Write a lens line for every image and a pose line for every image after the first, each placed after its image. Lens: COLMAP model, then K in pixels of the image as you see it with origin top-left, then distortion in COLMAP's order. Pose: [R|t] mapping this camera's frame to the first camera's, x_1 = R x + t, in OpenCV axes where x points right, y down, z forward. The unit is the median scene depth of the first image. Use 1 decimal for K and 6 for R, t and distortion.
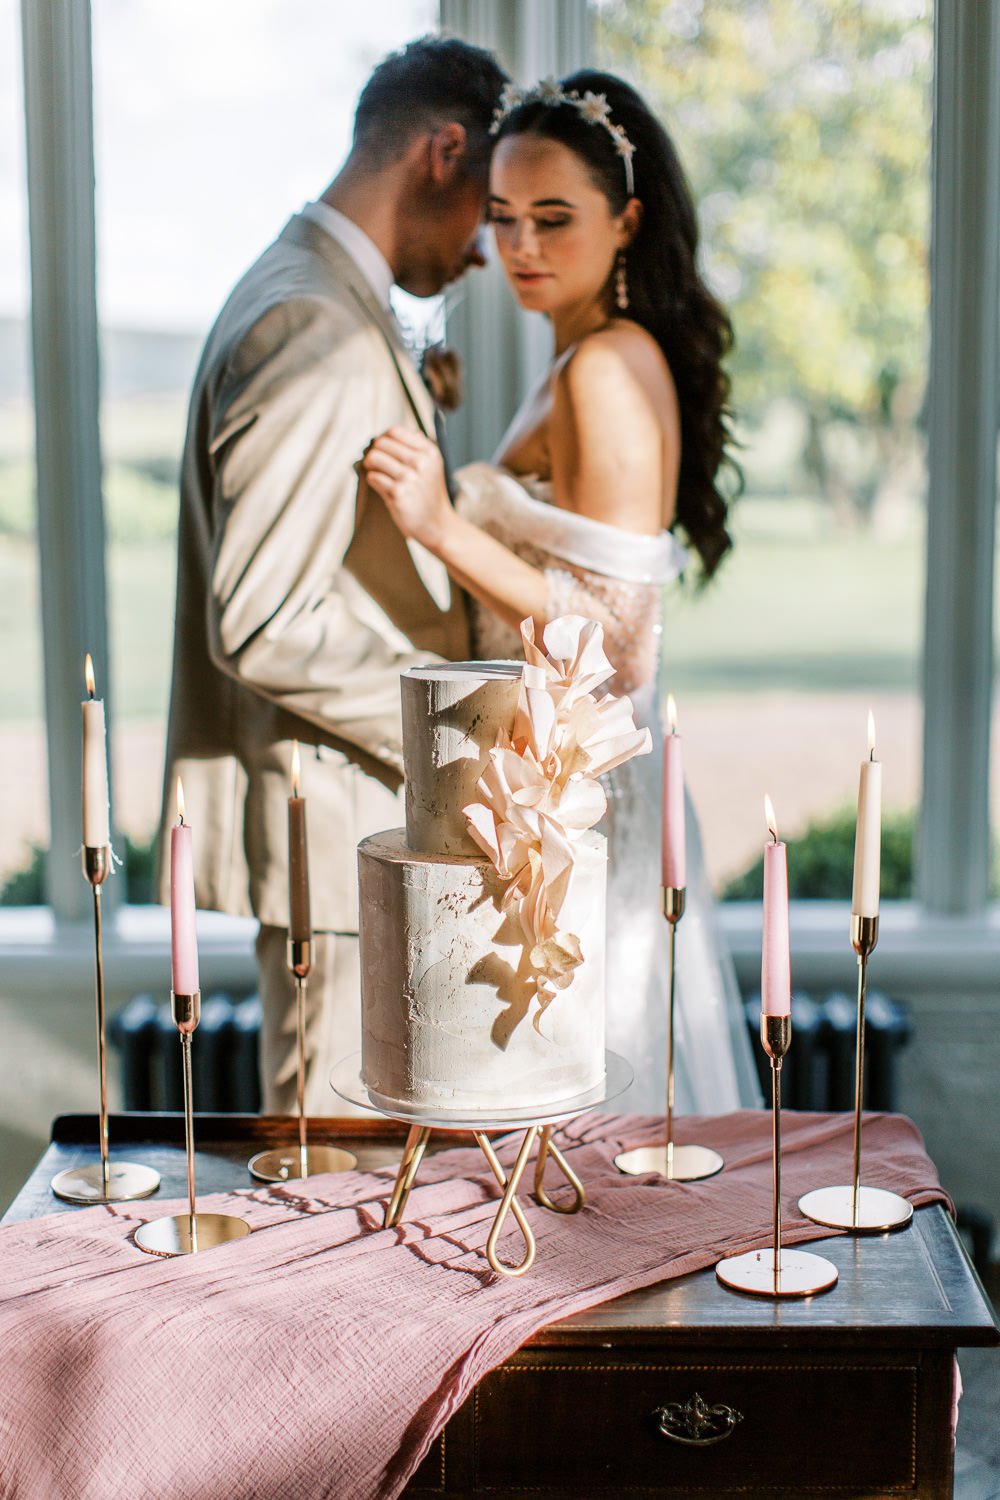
lens RADIAL K [[2150.6, 0, 475.8], [0, 2150.6, 748.8], [0, 0, 1]] dist [0.020127, -0.022328]
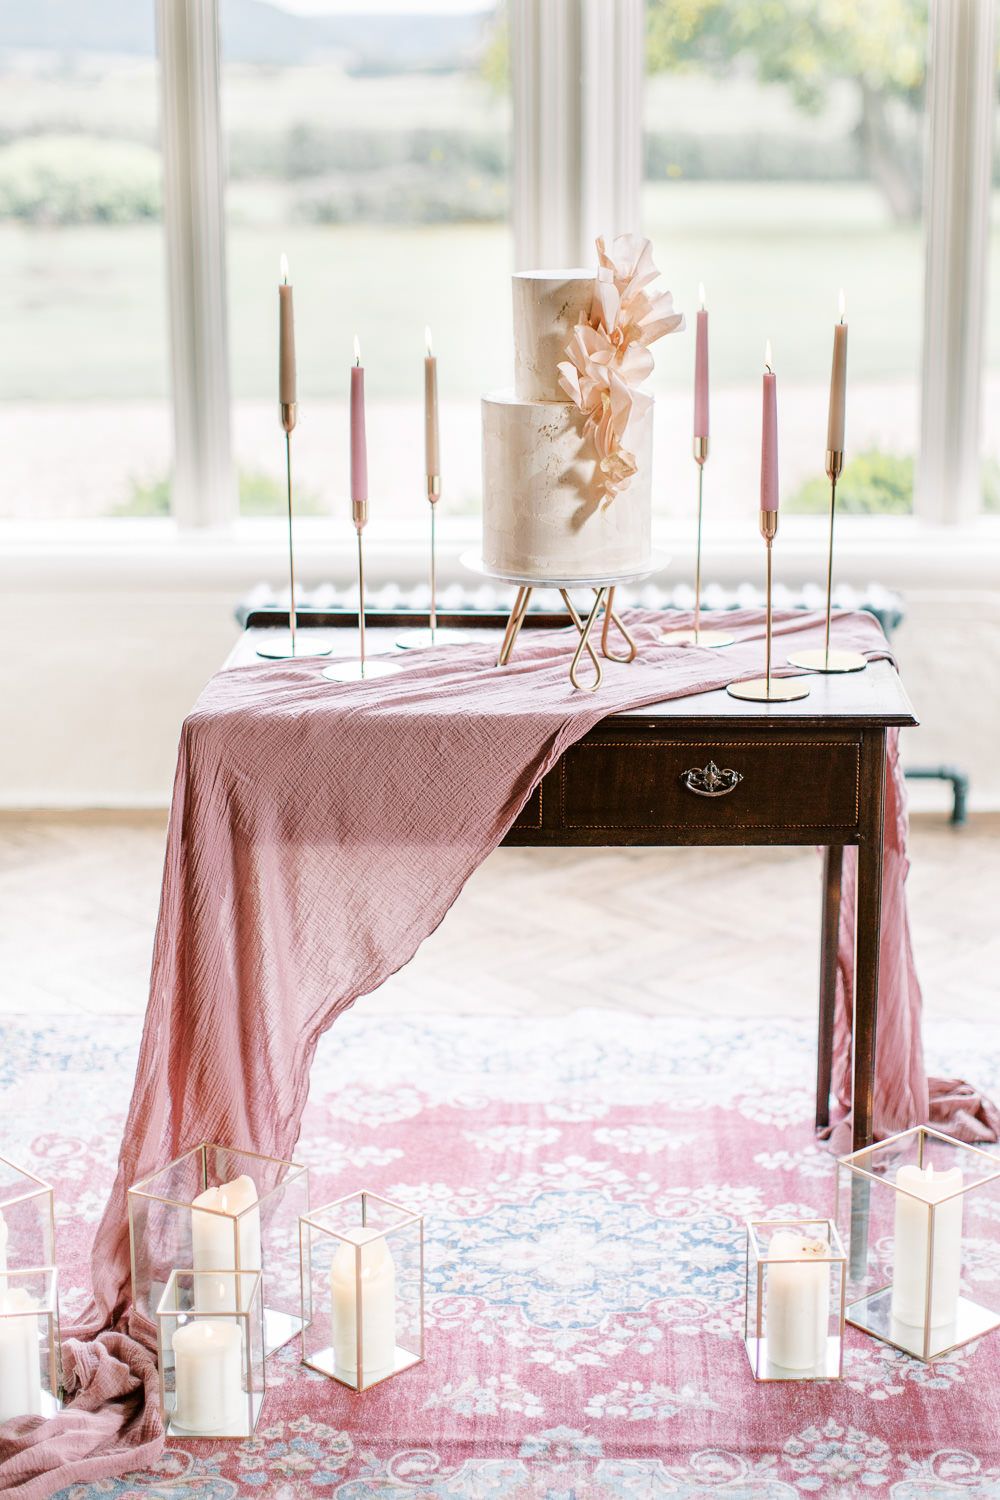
lens RADIAL K [[2158.5, 0, 501.2], [0, 2158.5, 581.7], [0, 0, 1]] dist [0.012598, 0.014688]
pose [[0.999940, 0.004931, -0.009780, -0.028097], [-0.004279, 0.997836, 0.065617, 0.077980], [0.010083, -0.065572, 0.997797, -0.470368]]
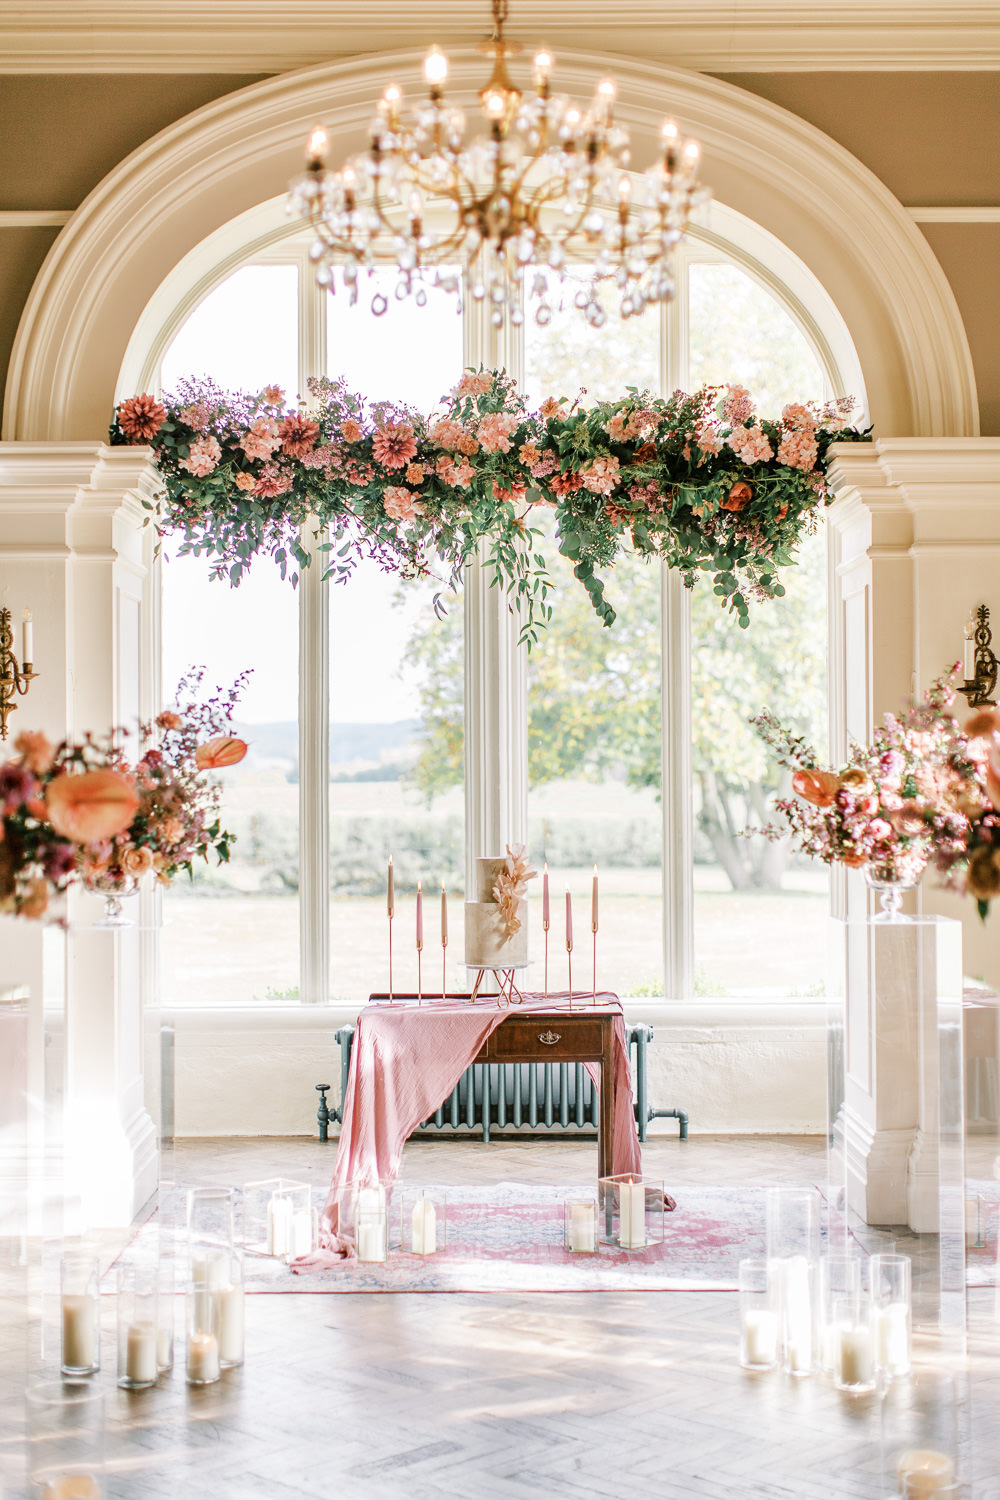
lens RADIAL K [[2270.5, 0, 493.3], [0, 2270.5, 723.0], [0, 0, 1]] dist [0.024709, 0.022629]
pose [[0.999618, 0.004498, 0.027264, -0.122473], [0.000684, 0.982336, -0.187124, 0.526147], [-0.027624, 0.187071, 0.981958, -3.303711]]
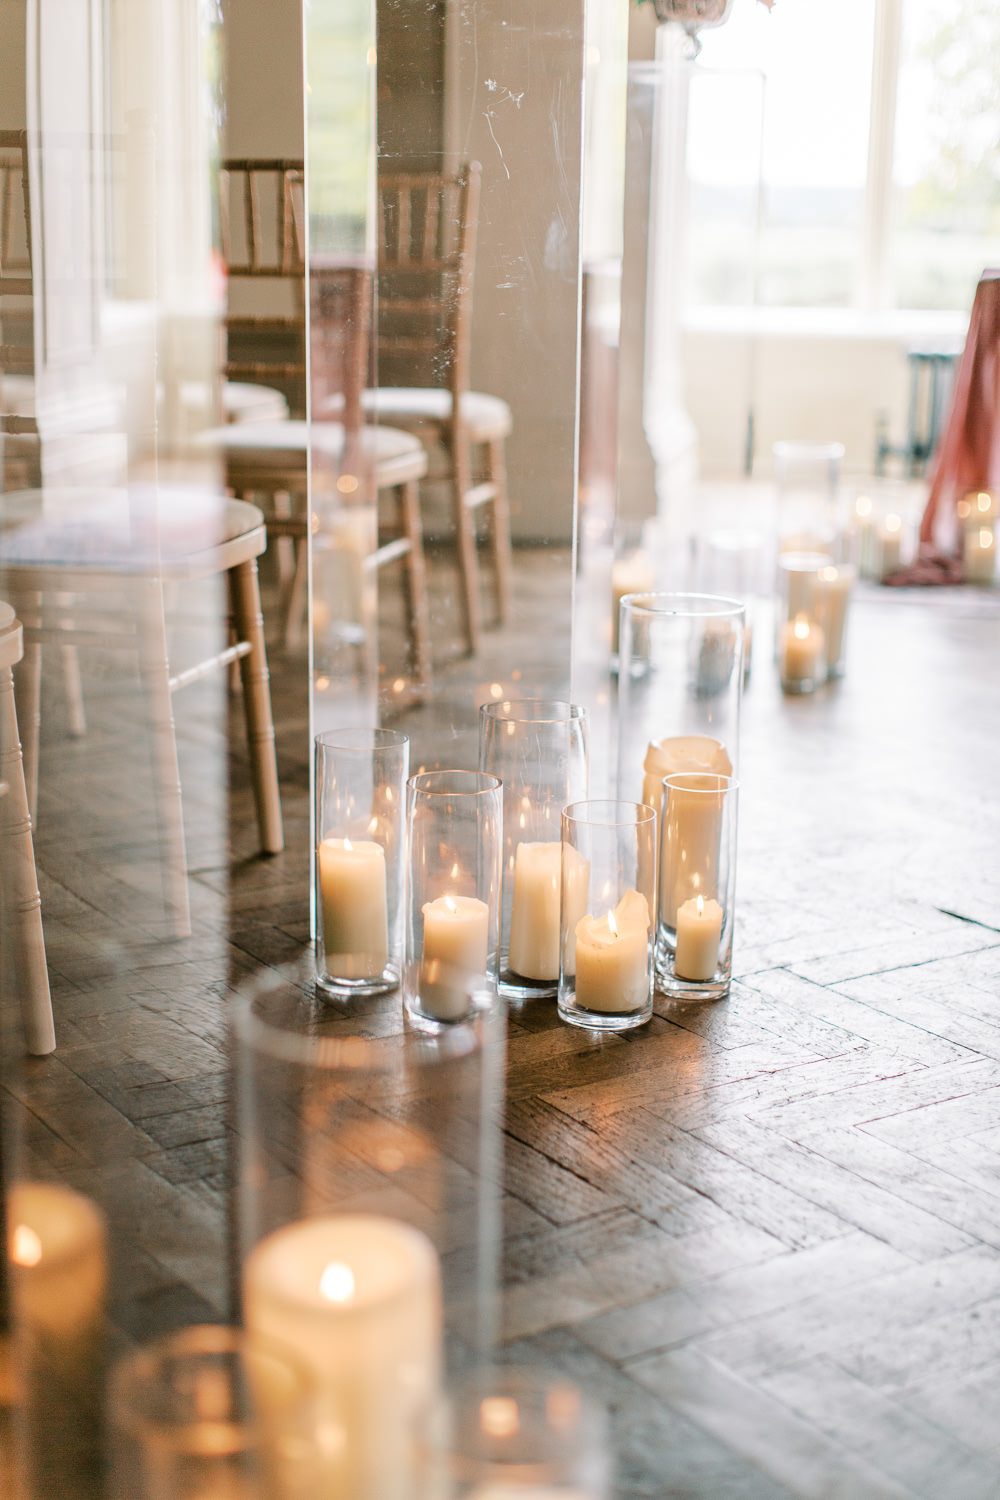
lens RADIAL K [[2150.6, 0, 475.8], [0, 2150.6, 748.8], [0, 0, 1]] dist [0.020127, -0.022328]
pose [[0.984268, 0.066162, -0.163824, -0.415853], [-0.055581, 0.996112, 0.068354, 0.787962], [0.167709, -0.058173, 0.984119, -2.171203]]
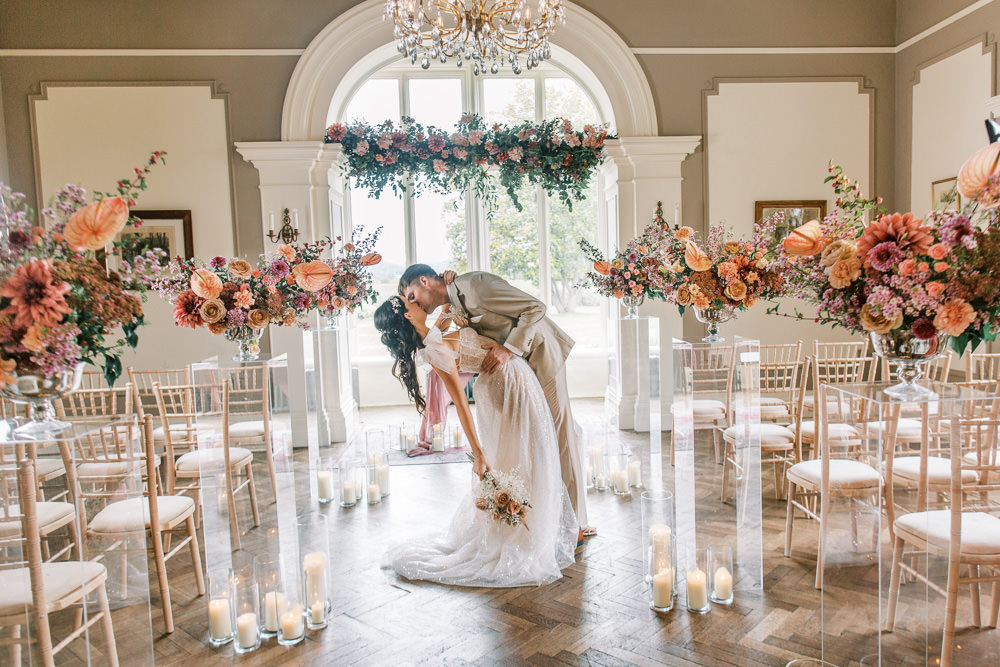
lens RADIAL K [[734.1, 0, 530.0], [0, 734.1, 335.4], [0, 0, 1]] dist [0.016183, 0.003350]
pose [[0.994757, -0.028351, 0.098257, -0.118836], [0.037071, 0.995422, -0.088098, 0.485158], [-0.095309, 0.091279, 0.991254, -2.711069]]
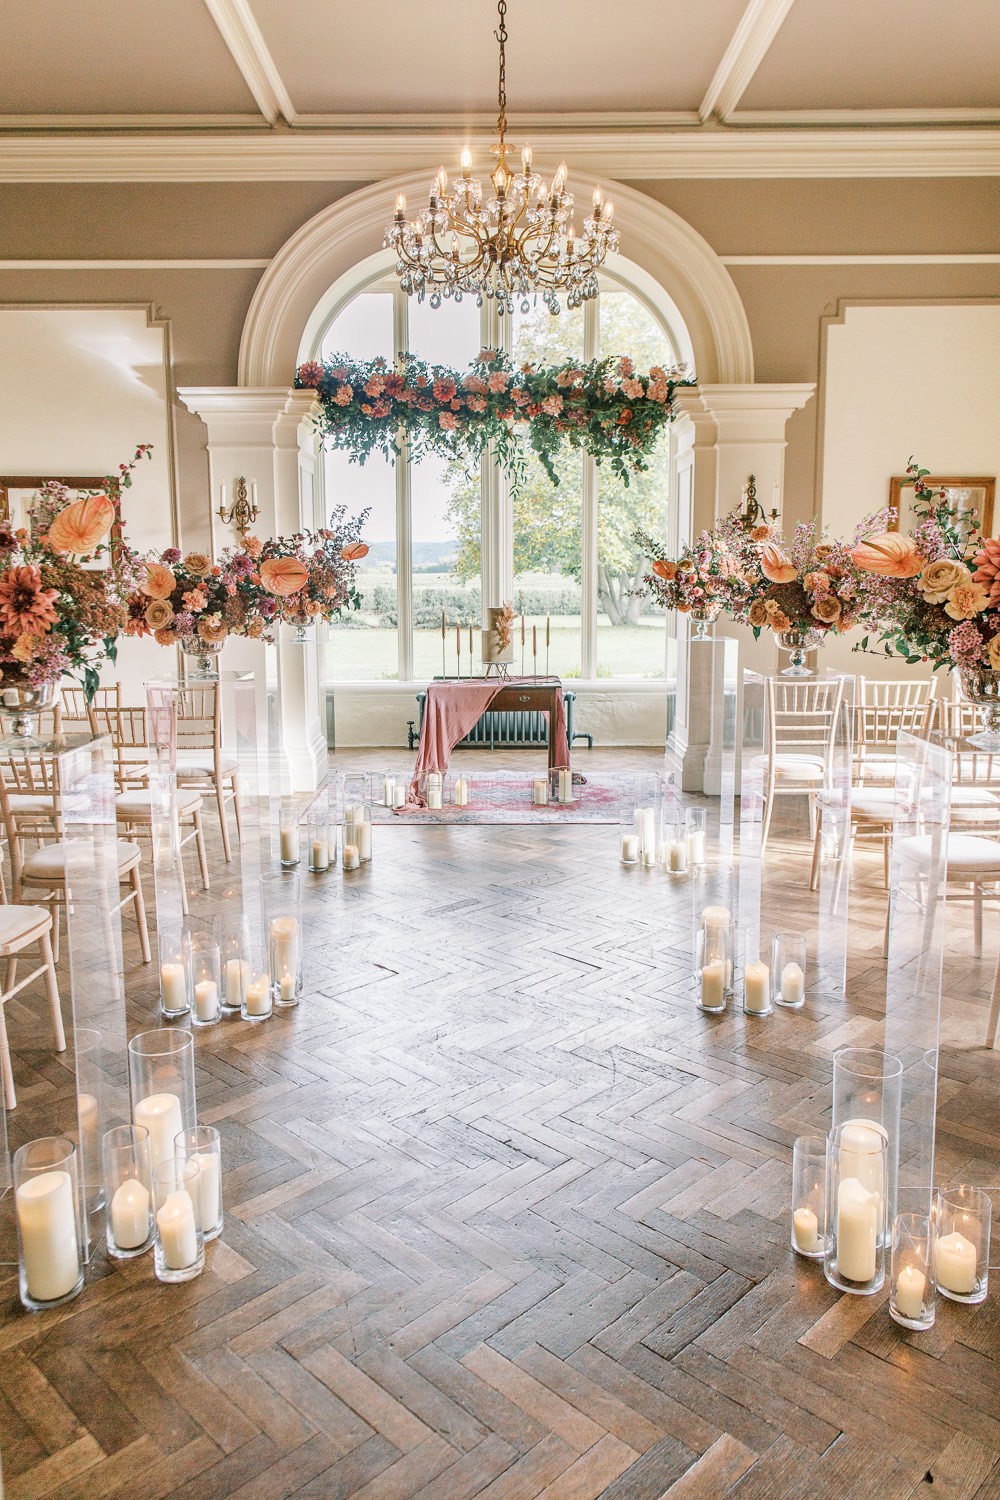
lens RADIAL K [[1101.2, 0, 482.8], [0, 1101.2, 712.5], [0, 0, 1]] dist [0.016183, 0.003350]
pose [[0.999843, 0.001945, 0.017633, -0.124274], [-0.001296, 0.999323, -0.036758, 0.510559], [-0.017693, 0.036730, 0.999169, -3.087835]]
